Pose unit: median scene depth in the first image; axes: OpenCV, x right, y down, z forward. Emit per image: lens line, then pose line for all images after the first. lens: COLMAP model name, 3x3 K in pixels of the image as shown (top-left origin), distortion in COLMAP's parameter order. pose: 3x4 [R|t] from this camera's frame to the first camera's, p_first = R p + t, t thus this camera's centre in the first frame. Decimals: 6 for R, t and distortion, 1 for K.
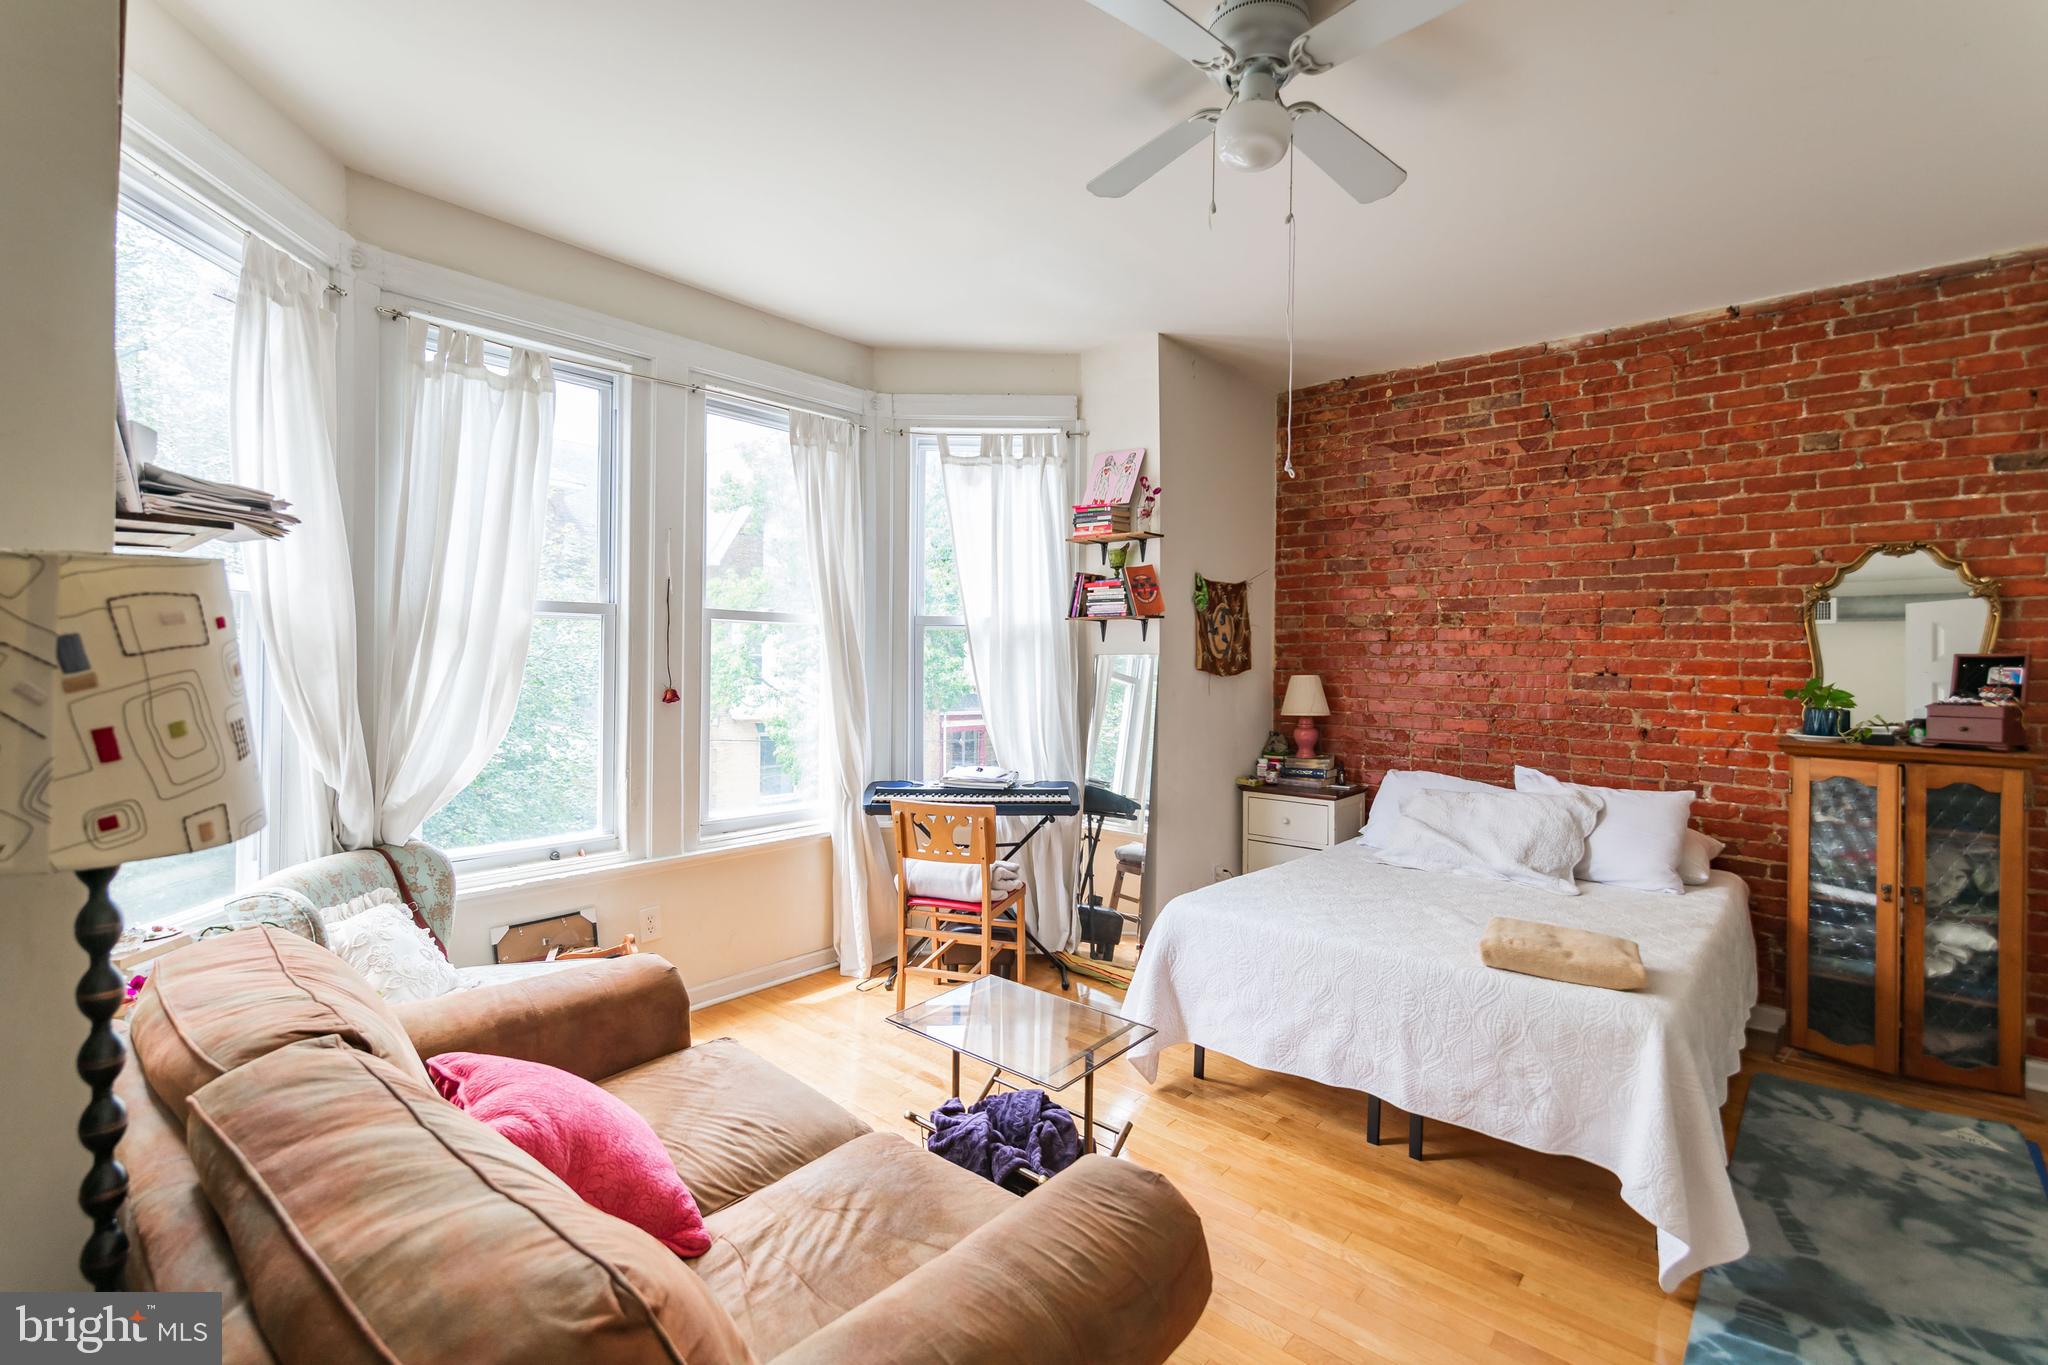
lens RADIAL K [[903.1, 0, 1037.1], [0, 903.1, 673.7], [0, 0, 1]] dist [0.000511, 0.000627]
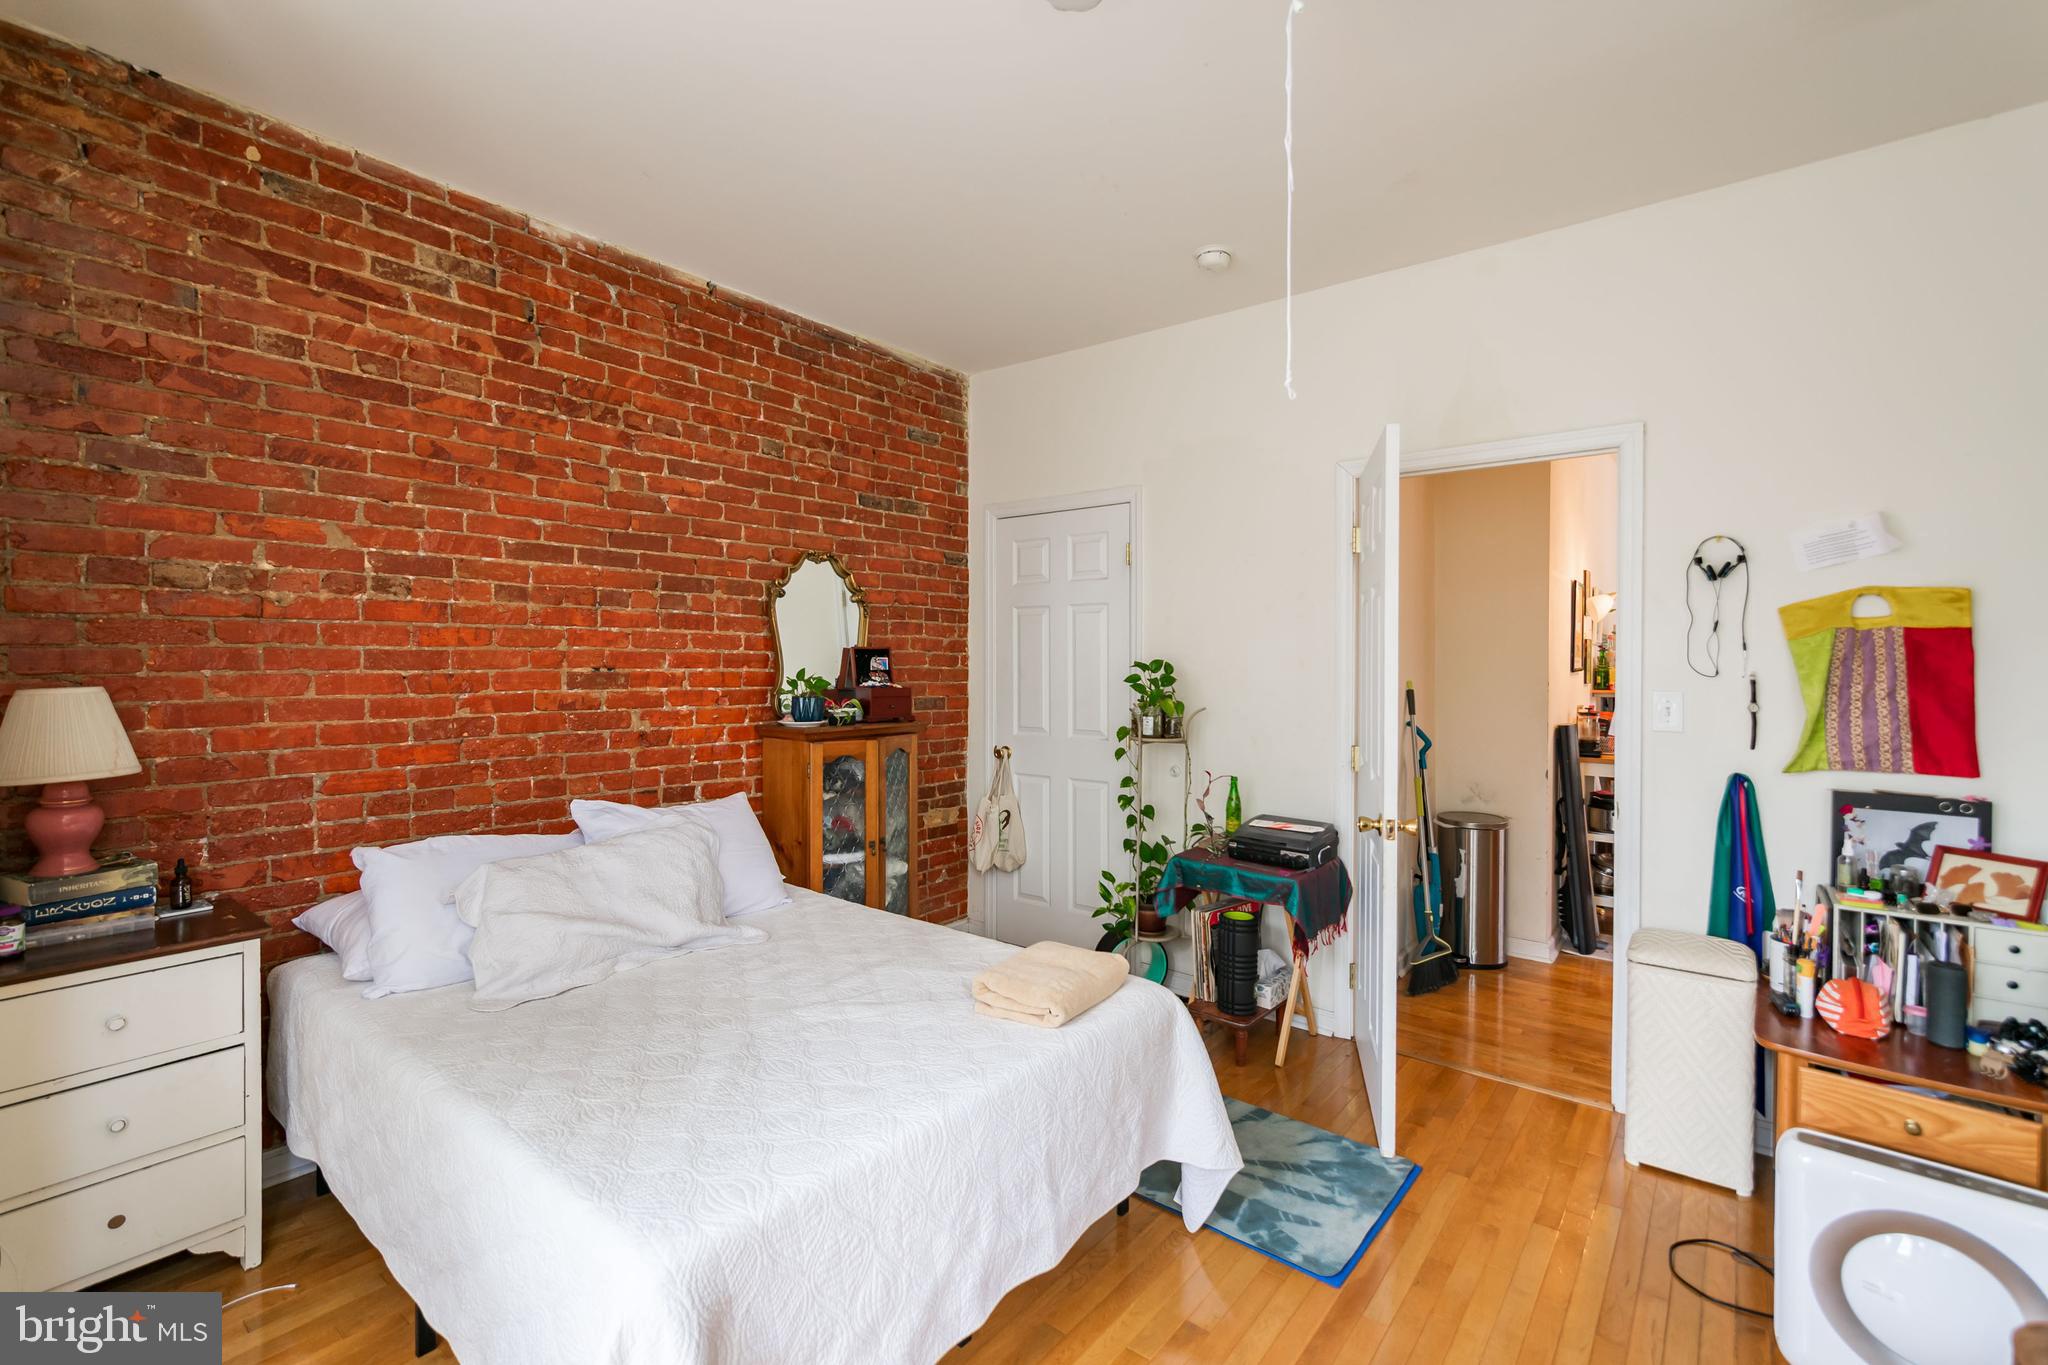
lens RADIAL K [[903.1, 0, 1037.1], [0, 903.1, 673.7], [0, 0, 1]] dist [0.000511, 0.000627]
pose [[-0.034560, -0.024928, 0.999092, -0.198409], [0.017131, 0.999527, 0.025531, -0.009752], [-0.999256, 0.017998, -0.034117, 0.653643]]
